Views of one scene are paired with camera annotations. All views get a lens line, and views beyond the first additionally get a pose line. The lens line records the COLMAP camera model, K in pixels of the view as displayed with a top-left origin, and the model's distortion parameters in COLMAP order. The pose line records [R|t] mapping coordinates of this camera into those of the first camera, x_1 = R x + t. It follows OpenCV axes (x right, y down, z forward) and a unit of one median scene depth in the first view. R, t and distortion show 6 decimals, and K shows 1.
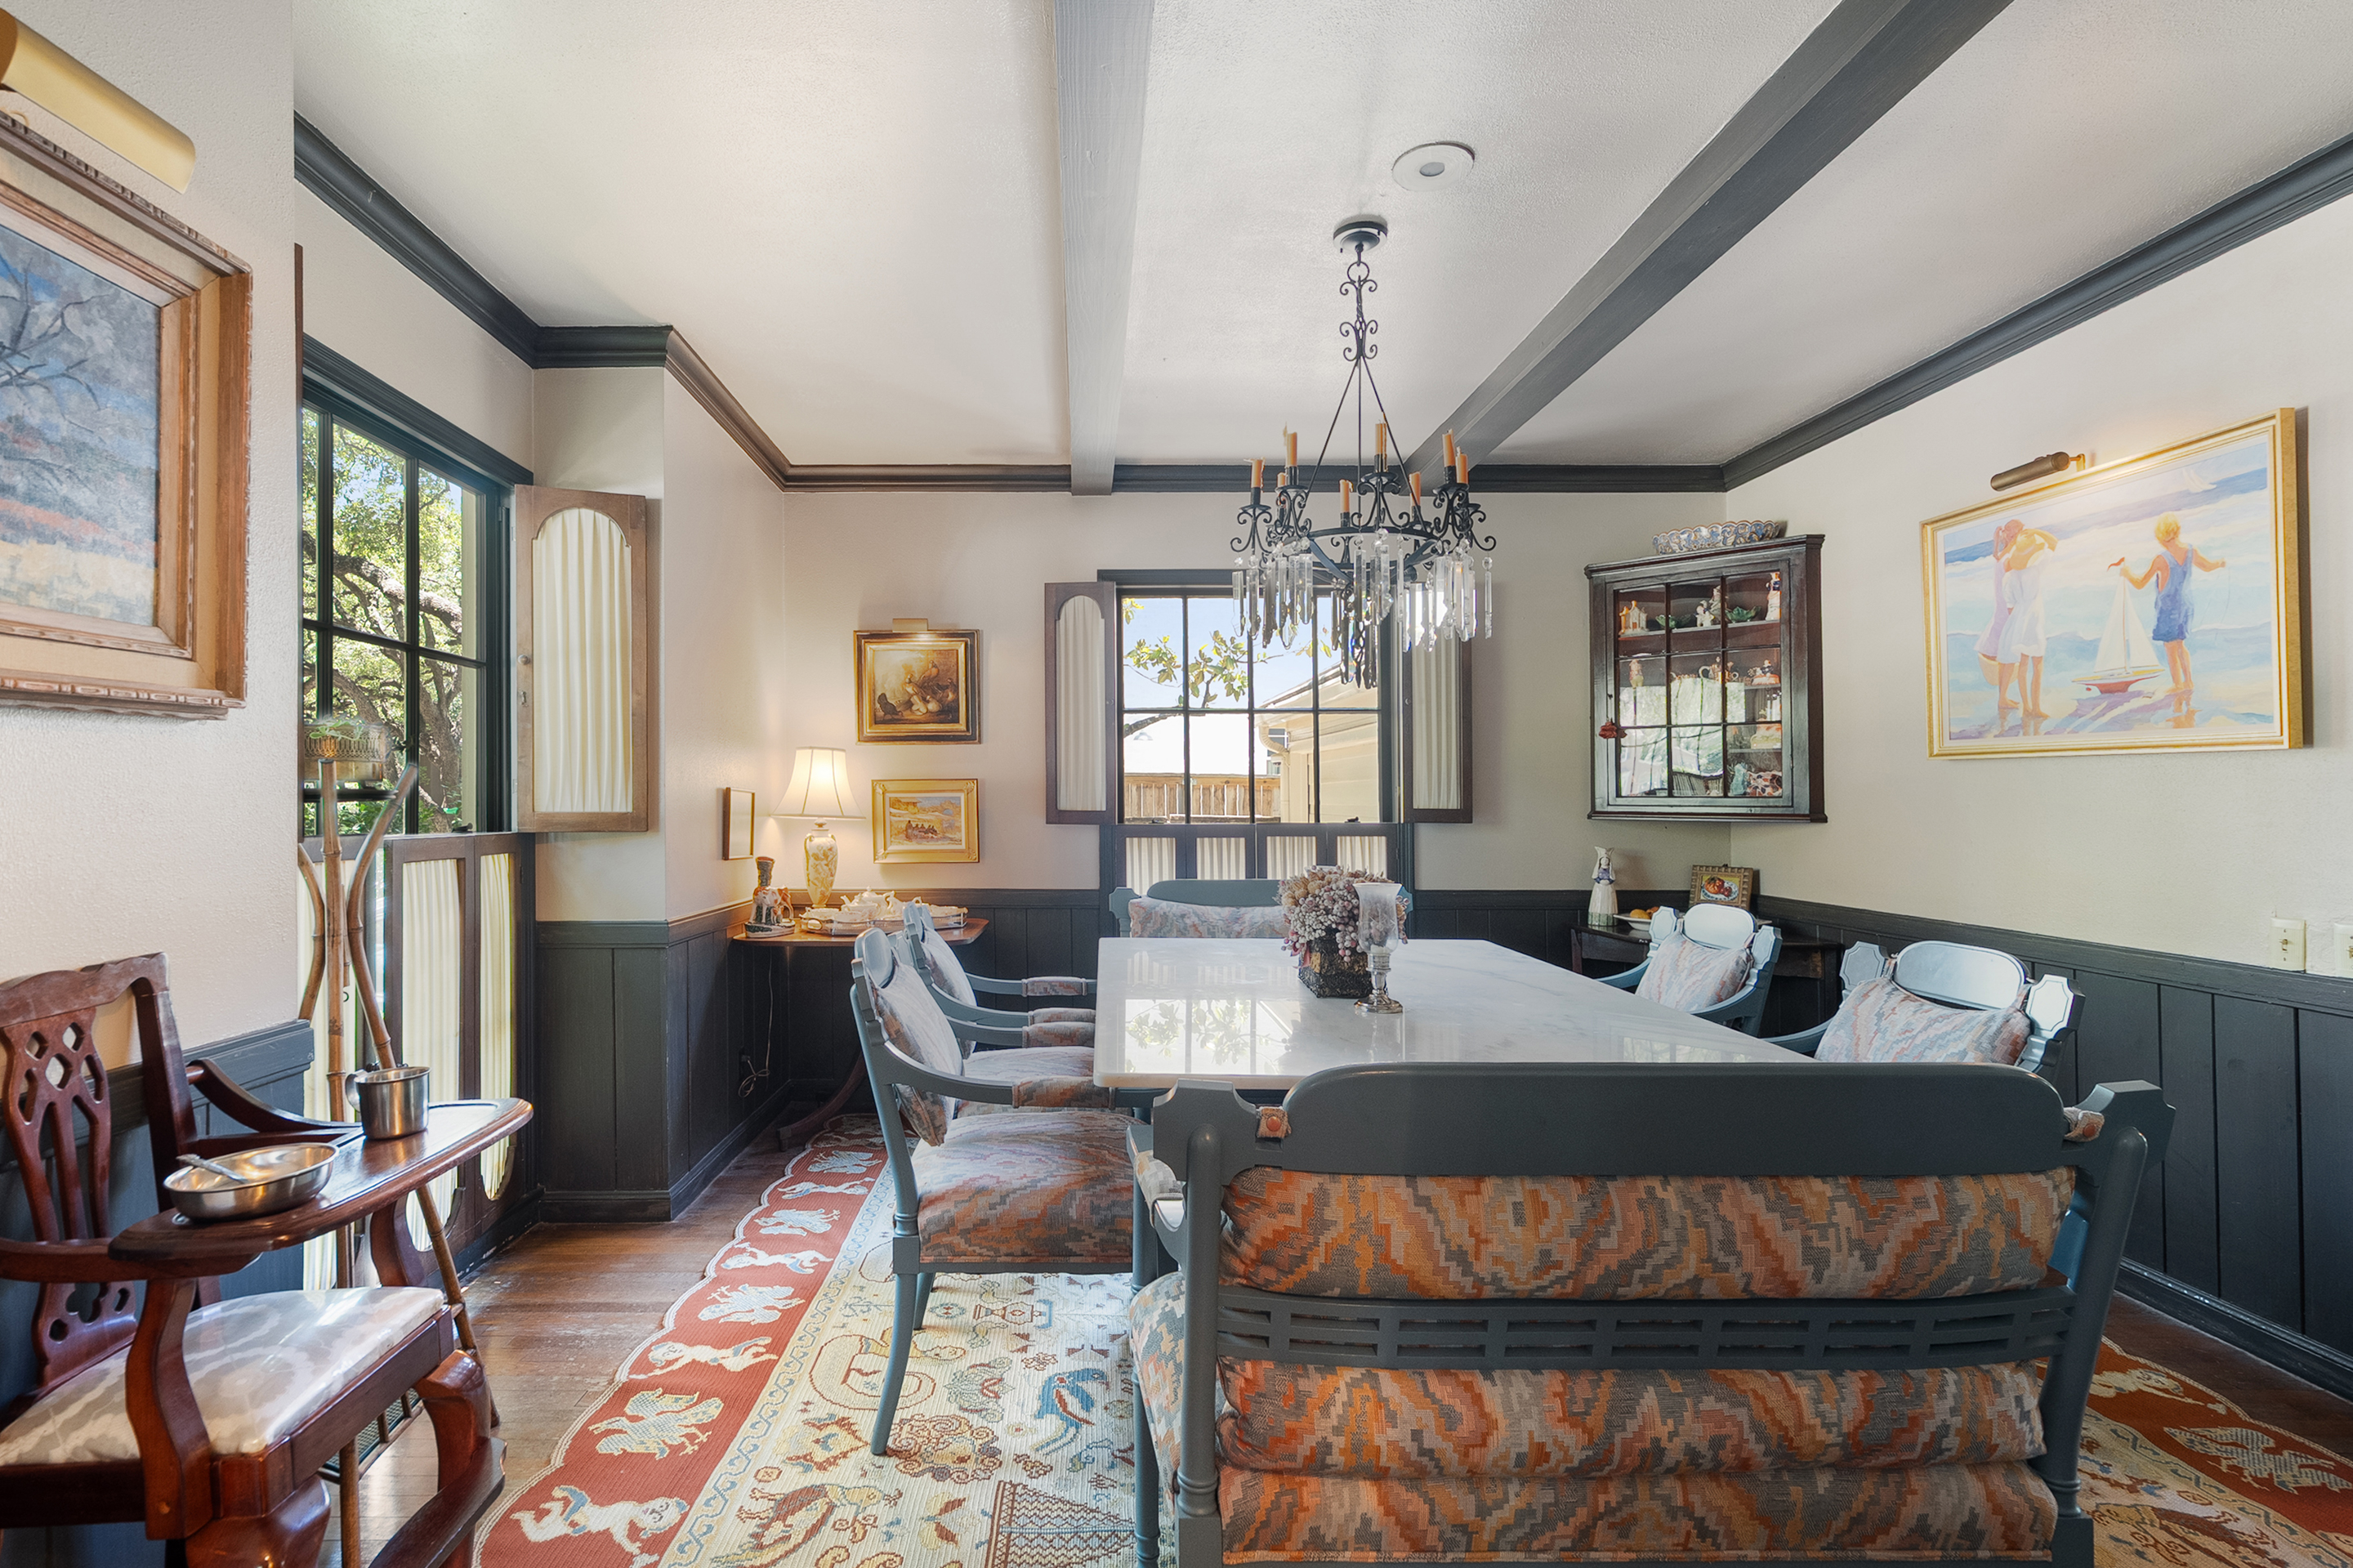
lens RADIAL K [[1098.6, 0, 1119.7], [0, 1098.6, 791.1], [0, 0, 1]] dist [-0.005056, 0.003497]
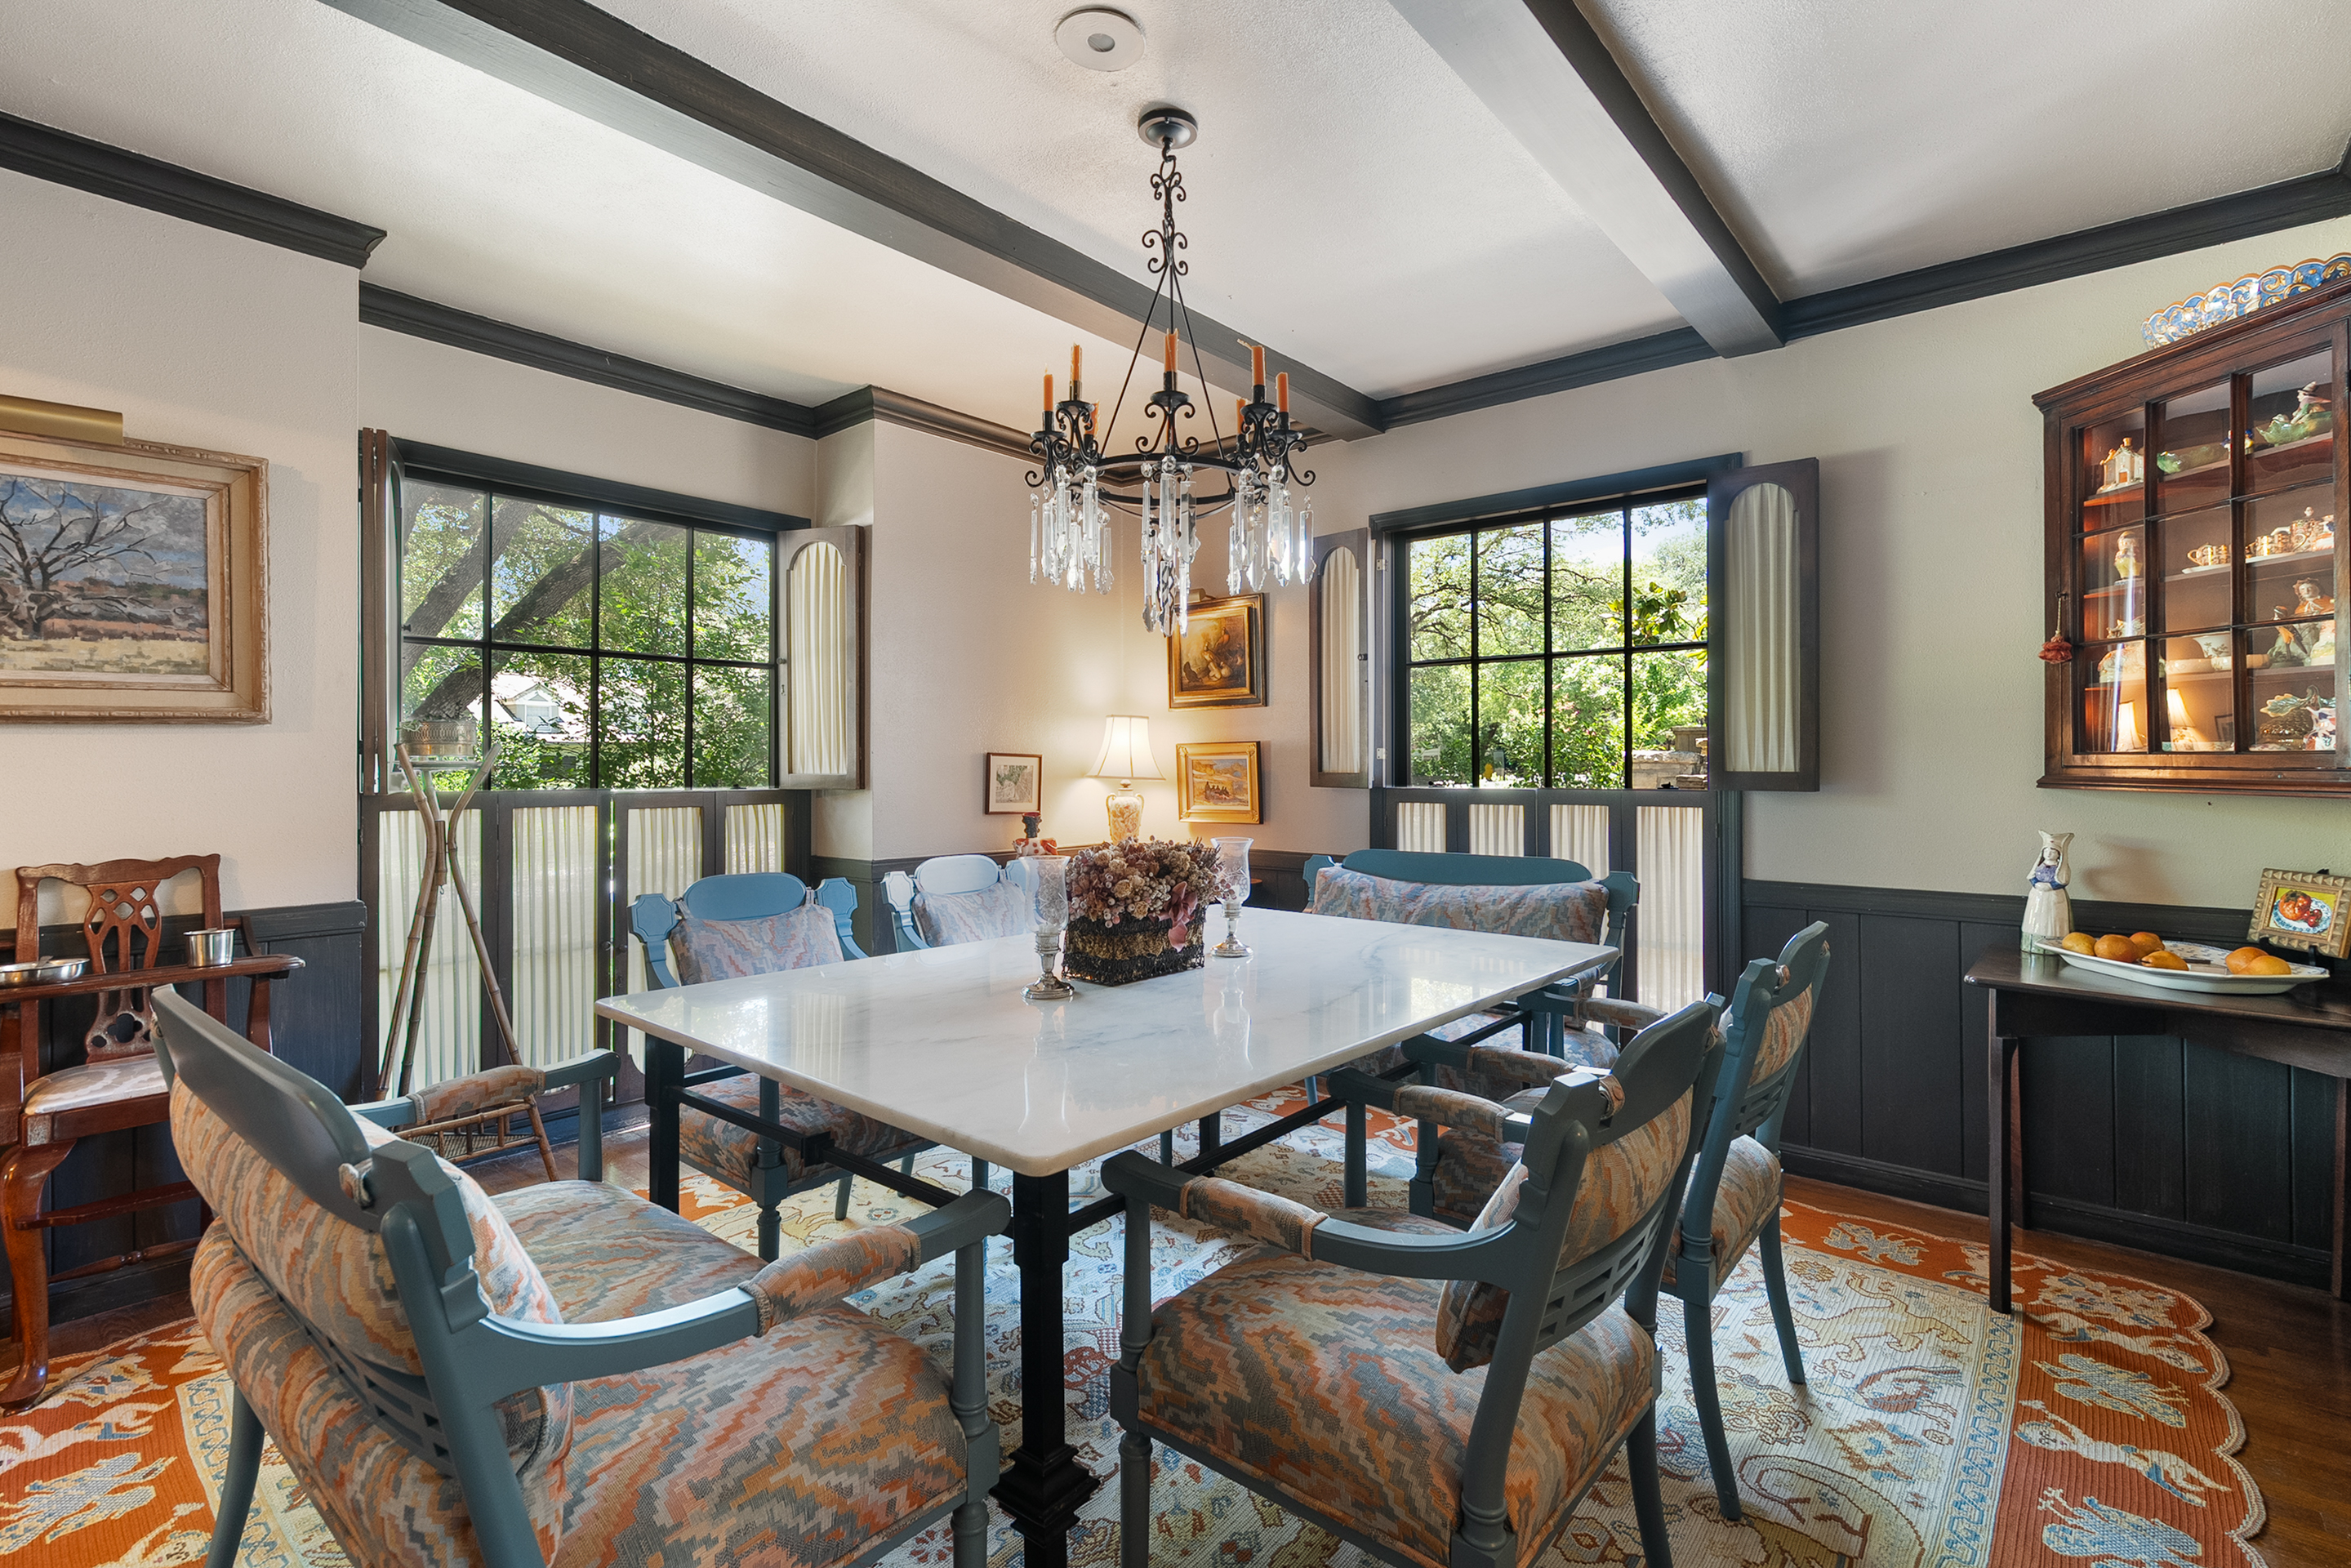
lens RADIAL K [[1097.6, 0, 1217.3], [0, 1097.6, 754.5], [0, 0, 1]] dist [-0.005056, 0.003497]
pose [[0.772153, -0.008551, -0.635380, 0.587686], [0.011299, 0.999936, 0.000273, 0.000279], [0.635337, -0.007390, 0.772200, 0.245935]]
